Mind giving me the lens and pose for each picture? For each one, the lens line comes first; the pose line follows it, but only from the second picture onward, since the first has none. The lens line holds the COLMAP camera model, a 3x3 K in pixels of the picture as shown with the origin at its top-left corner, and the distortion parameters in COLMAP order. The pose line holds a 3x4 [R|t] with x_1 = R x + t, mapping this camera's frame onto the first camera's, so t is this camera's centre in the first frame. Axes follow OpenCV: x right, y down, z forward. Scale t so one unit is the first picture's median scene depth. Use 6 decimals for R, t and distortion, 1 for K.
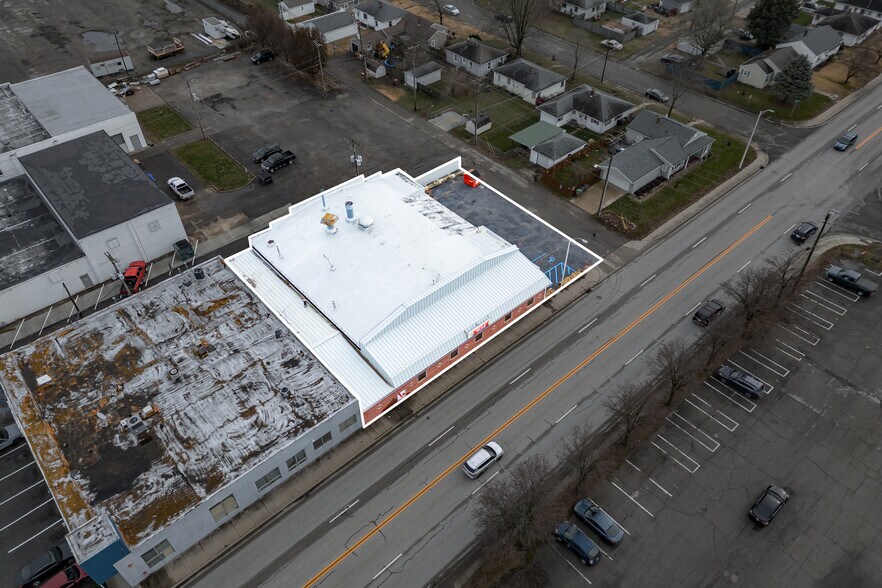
lens RADIAL K [[616.6, 0, 435.7], [0, 616.6, 293.0], [0, 0, 1]] dist [0.072507, -0.065658]
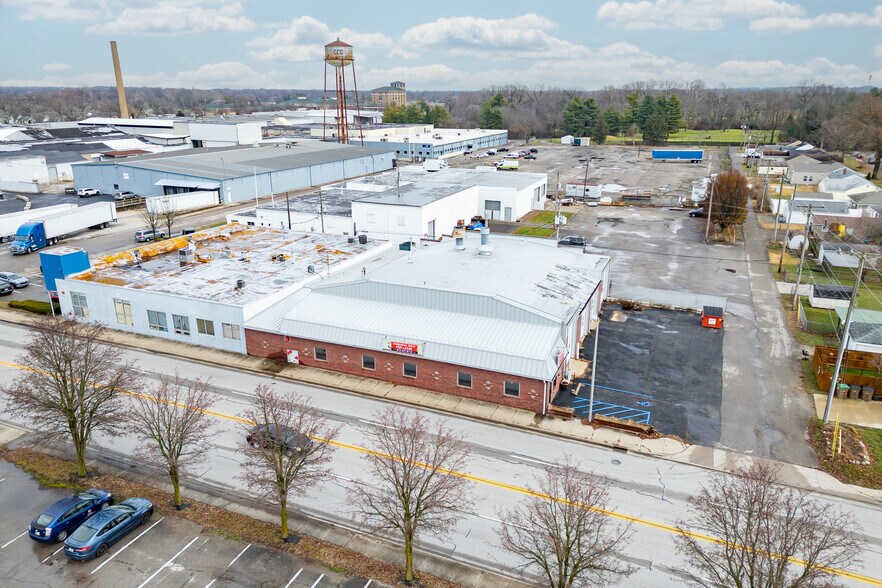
lens RADIAL K [[616.6, 0, 440.9], [0, 616.6, 290.9], [0, 0, 1]] dist [0.072507, -0.065658]
pose [[0.436090, 0.281769, -0.854653, 0.541975], [-0.625644, 0.777570, -0.062882, 0.018811], [0.646835, 0.562130, 0.515378, 0.487506]]
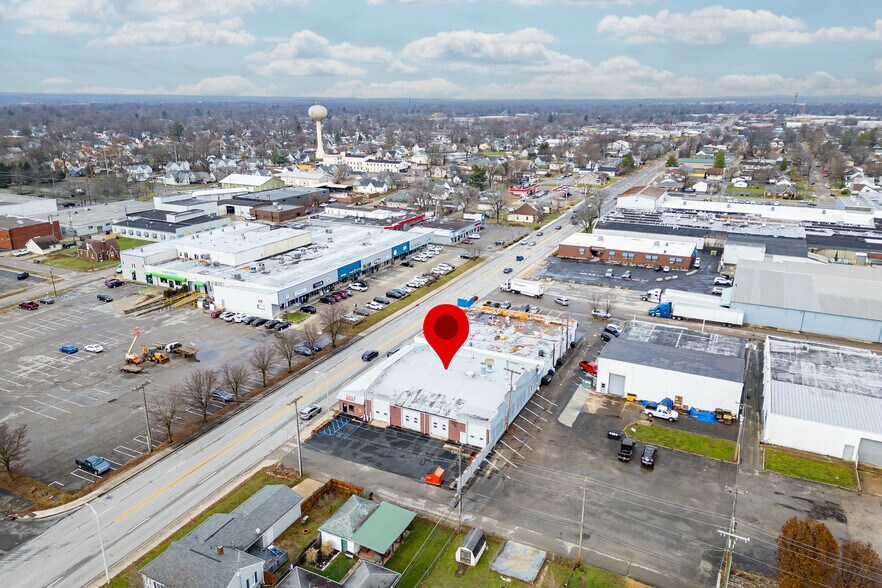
lens RADIAL K [[616.7, 0, 438.5], [0, 616.7, 288.1], [0, 0, 1]] dist [0.061371, -0.022228]
pose [[-0.924659, 0.115469, -0.362867, 0.398807], [-0.260488, 0.503279, 0.823927, -1.215662], [0.277761, 0.856374, -0.435283, 1.270986]]
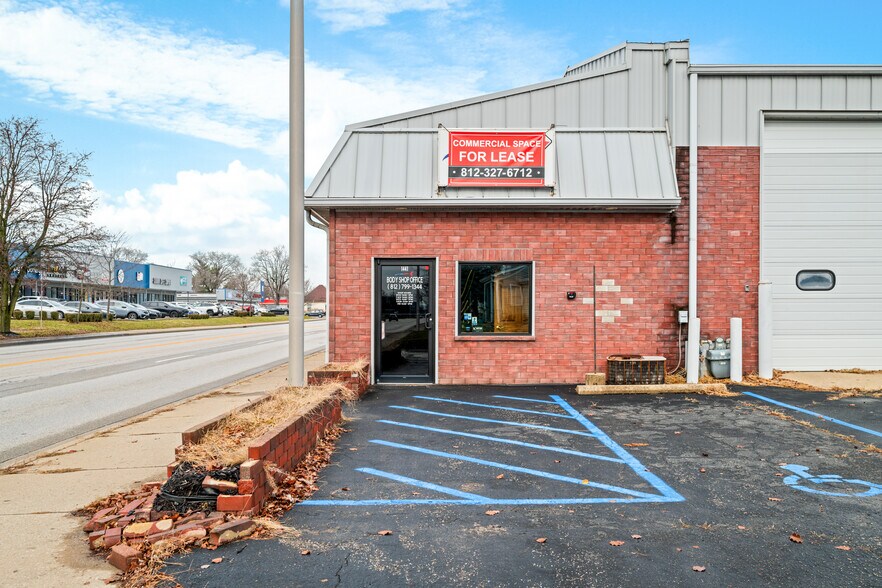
lens RADIAL K [[762.1, 0, 449.4], [0, 762.1, 339.4], [0, 0, 1]] dist [0.009188, -0.006431]
pose [[-0.644208, 0.032642, -0.764154, 0.245291], [-0.524750, 0.707999, 0.472625, -0.072629], [0.556447, 0.705459, -0.438970, 0.946121]]
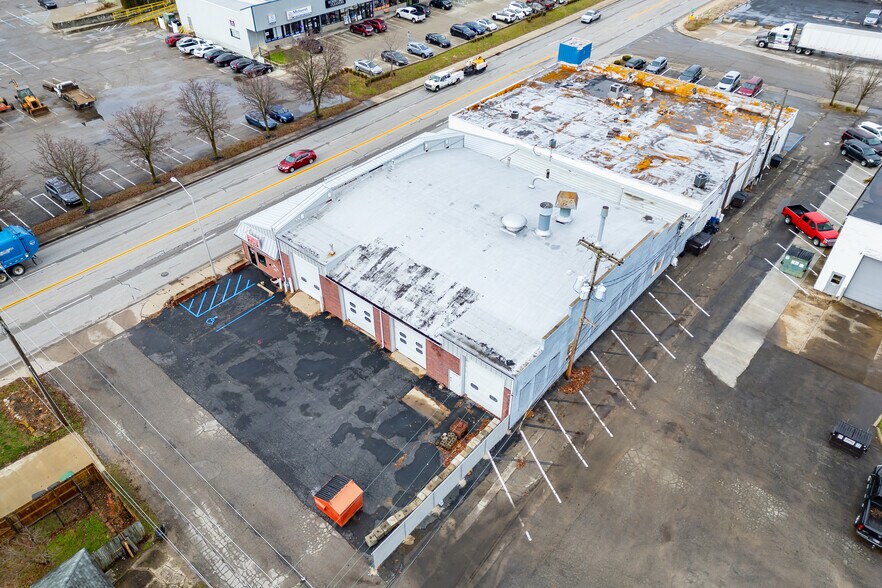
lens RADIAL K [[616.6, 0, 436.8], [0, 616.6, 291.8], [0, 0, 1]] dist [0.072507, -0.065658]
pose [[-0.990558, 0.092527, -0.101165, 0.029418], [-0.088890, 0.128332, 0.987740, -0.631636], [0.104375, 0.987406, -0.118895, 1.007624]]
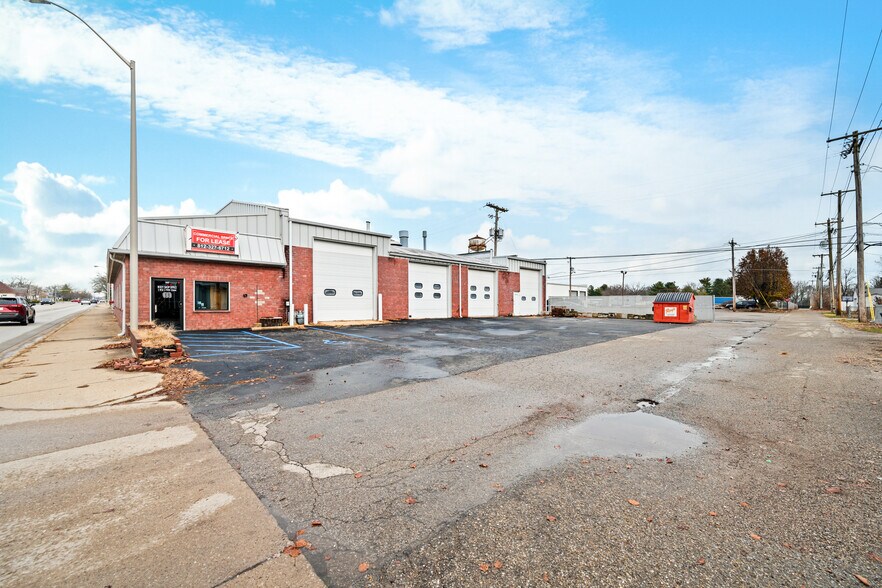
lens RADIAL K [[350.3, 0, 436.8], [0, 350.3, 311.9], [0, 0, 1]] dist [0.002458, -0.000591]
pose [[0.042707, 0.028562, -0.998679, 0.300342], [-0.695609, 0.718362, -0.009202, -0.082330], [0.717150, 0.695083, 0.050547, 0.956275]]
